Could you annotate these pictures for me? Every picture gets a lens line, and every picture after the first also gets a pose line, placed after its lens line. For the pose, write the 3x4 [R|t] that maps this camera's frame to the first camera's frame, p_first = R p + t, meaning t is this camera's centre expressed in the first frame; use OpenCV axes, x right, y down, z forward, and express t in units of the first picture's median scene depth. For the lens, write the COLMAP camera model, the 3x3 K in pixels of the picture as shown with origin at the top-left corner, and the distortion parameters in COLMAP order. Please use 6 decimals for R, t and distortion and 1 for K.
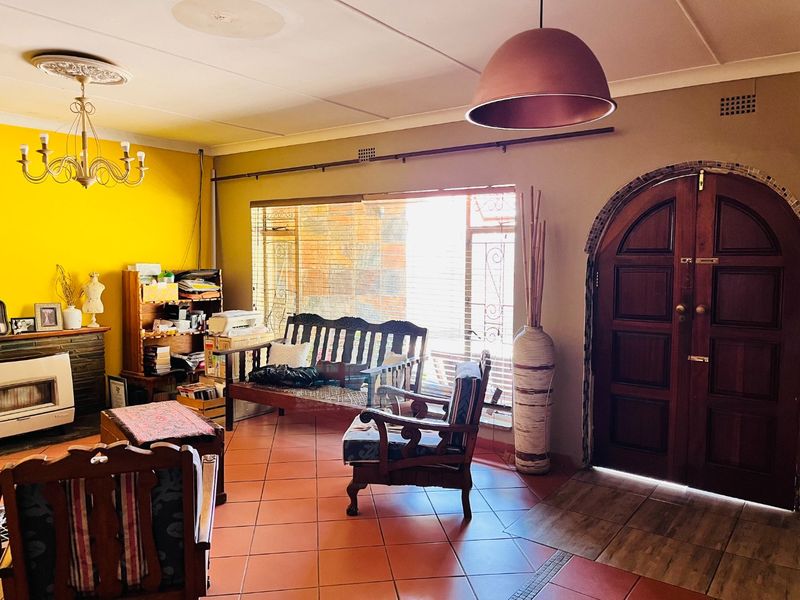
lens RADIAL K [[613.8, 0, 400.0], [0, 613.8, 300.0], [0, 0, 1]] dist [0.000645, -0.003123]
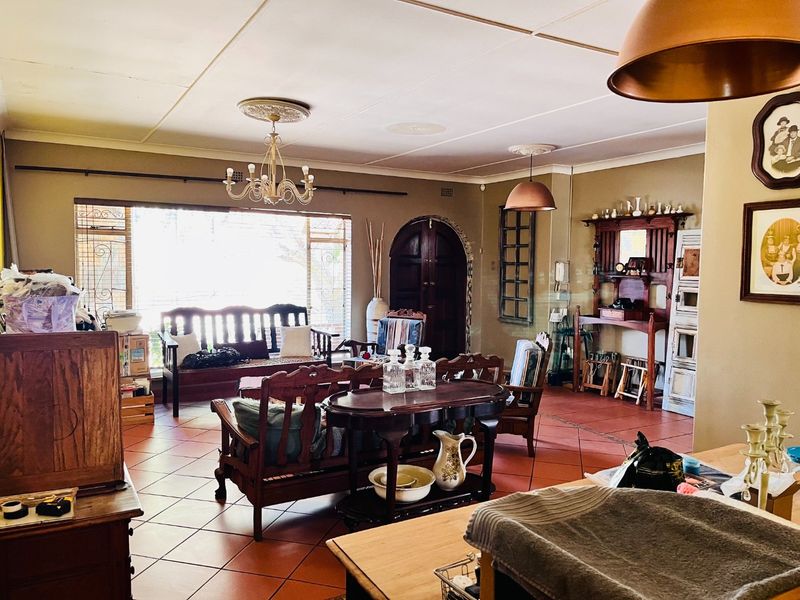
lens RADIAL K [[613.8, 0, 400.0], [0, 613.8, 300.0], [0, 0, 1]] dist [0.000645, -0.003123]
pose [[0.397966, -0.055627, 0.915712, -1.177940], [0.053589, 0.997865, 0.037328, -0.012467], [-0.915834, 0.034217, 0.400097, 0.199561]]
